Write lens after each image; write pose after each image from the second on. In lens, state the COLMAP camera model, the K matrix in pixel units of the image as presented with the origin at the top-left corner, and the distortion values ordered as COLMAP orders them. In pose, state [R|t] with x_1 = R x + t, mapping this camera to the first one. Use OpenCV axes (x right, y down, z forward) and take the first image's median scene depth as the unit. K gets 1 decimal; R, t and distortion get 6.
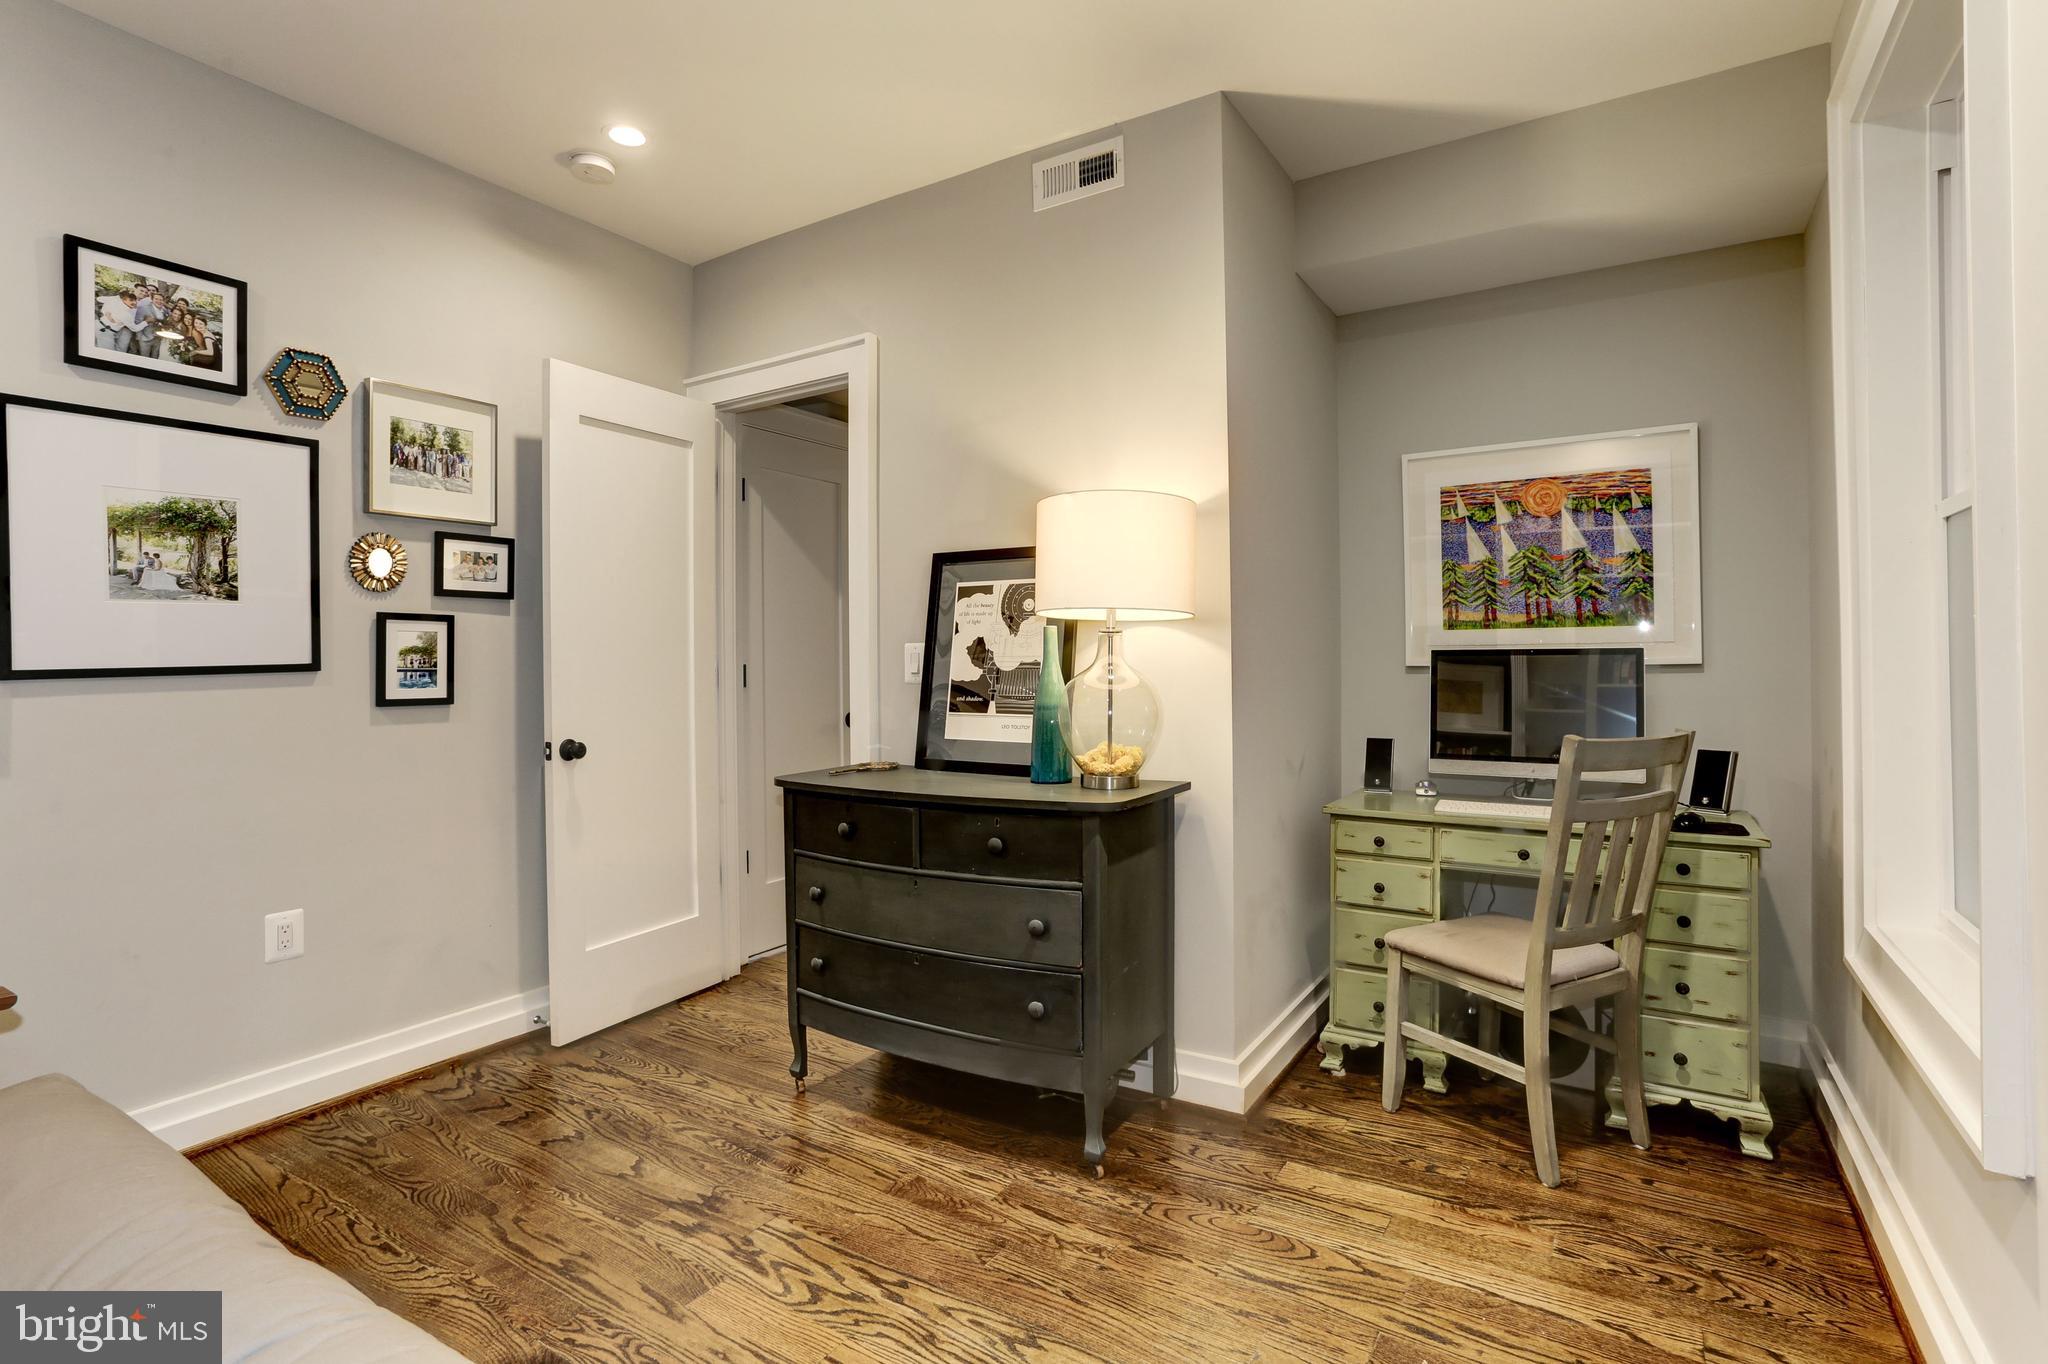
lens RADIAL K [[992.5, 0, 1020.5], [0, 992.5, 662.5], [0, 0, 1]] dist [-0.049739, 0.030136]
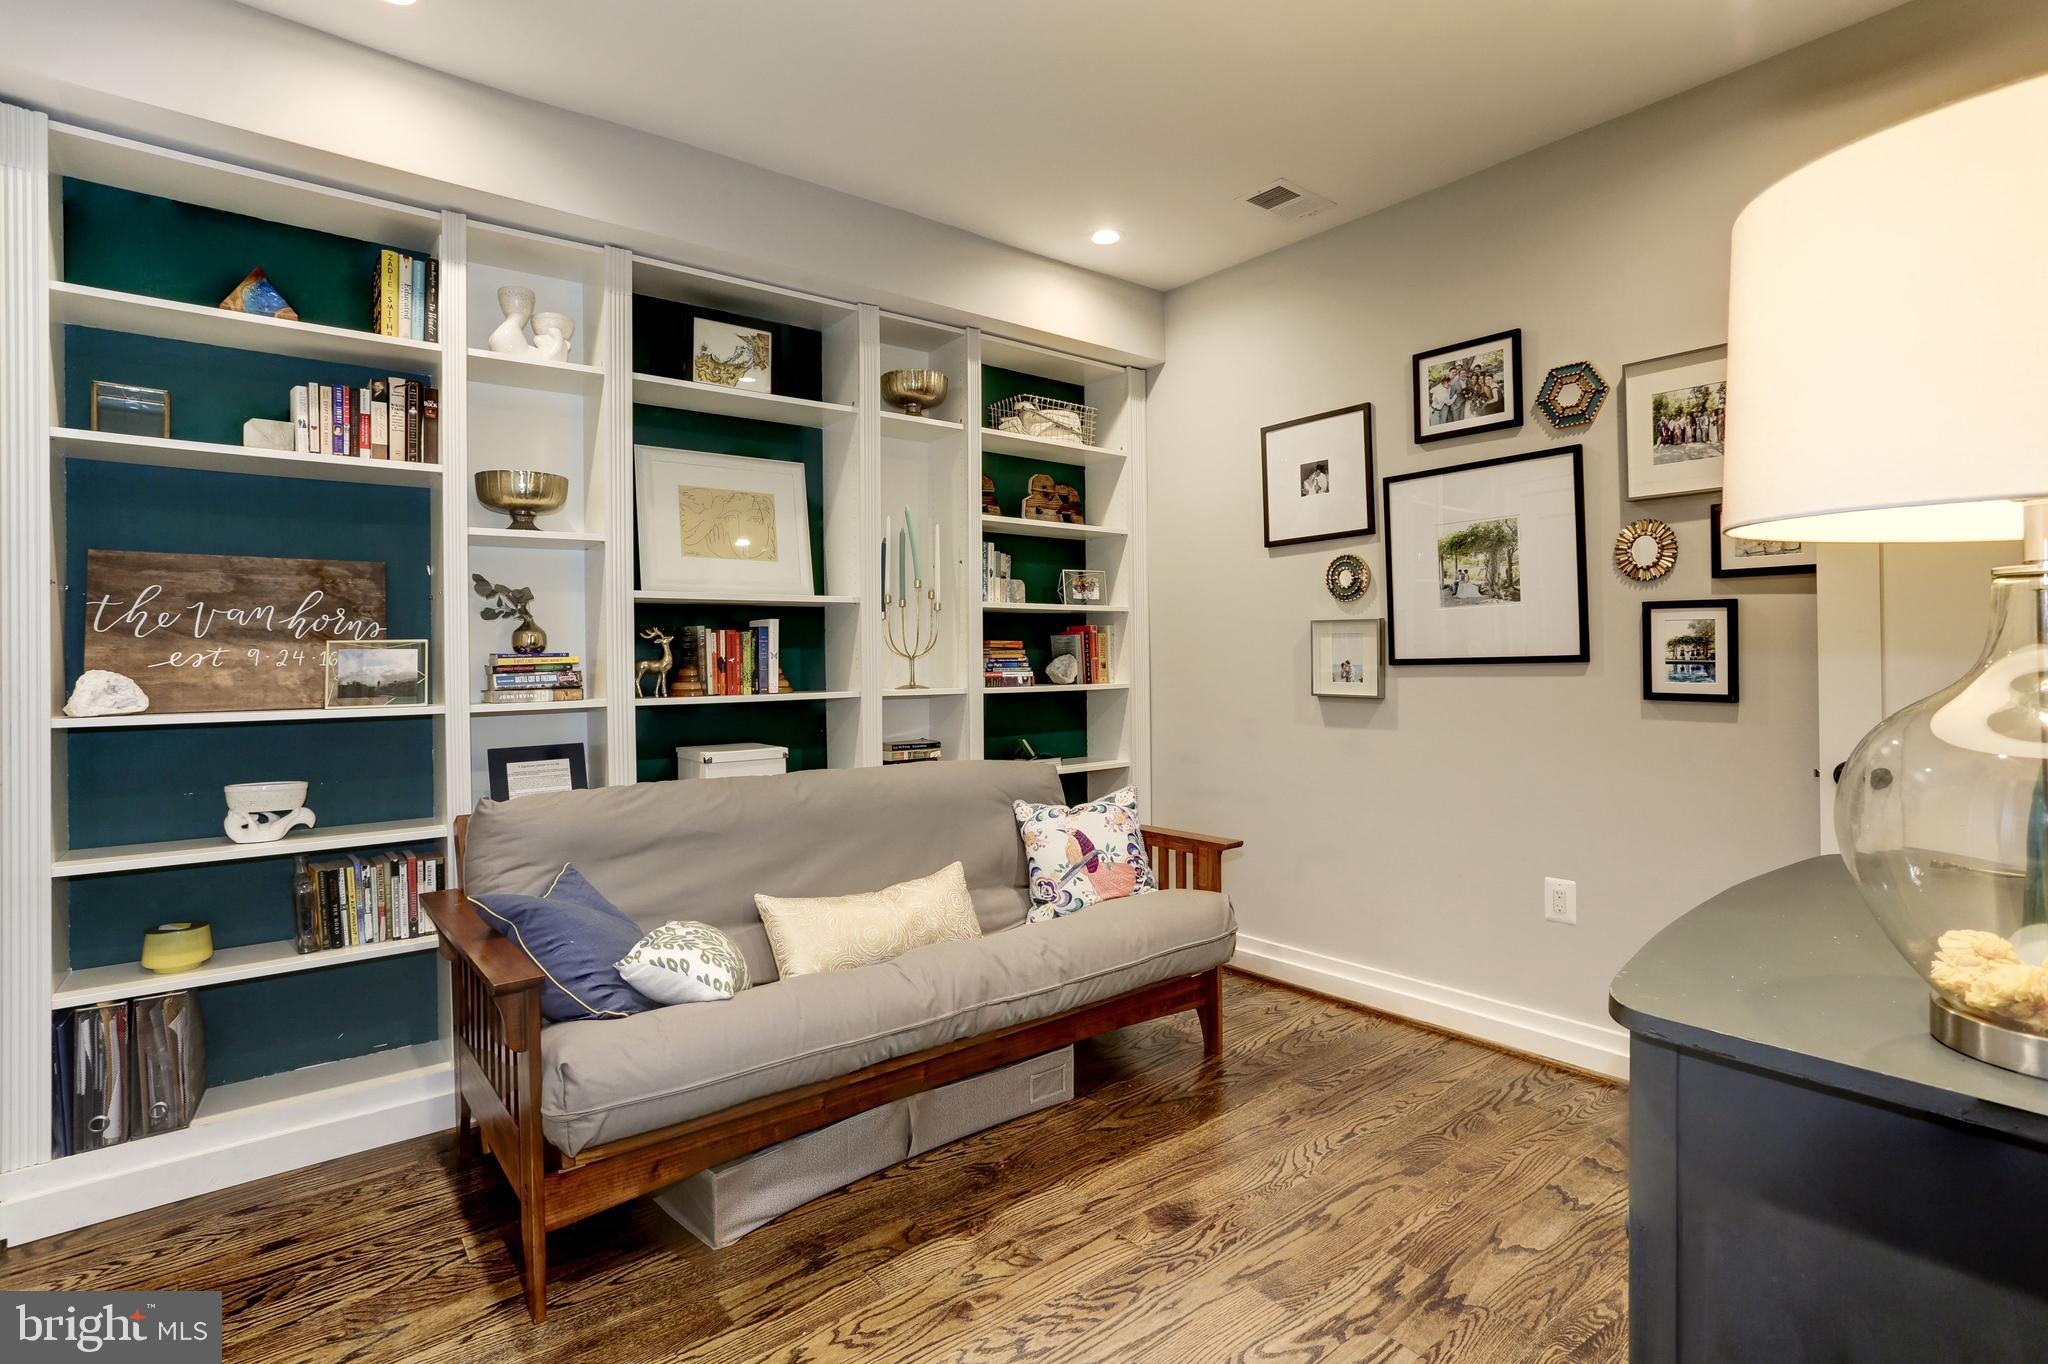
lens RADIAL K [[992.5, 0, 1024.2], [0, 992.5, 666.2], [0, 0, 1]] dist [-0.049739, 0.030136]
pose [[-0.328926, 0.016097, -0.944219, 0.490593], [0.003256, 0.999868, 0.015912, -0.005647], [0.944350, 0.002159, -0.328935, 0.789377]]
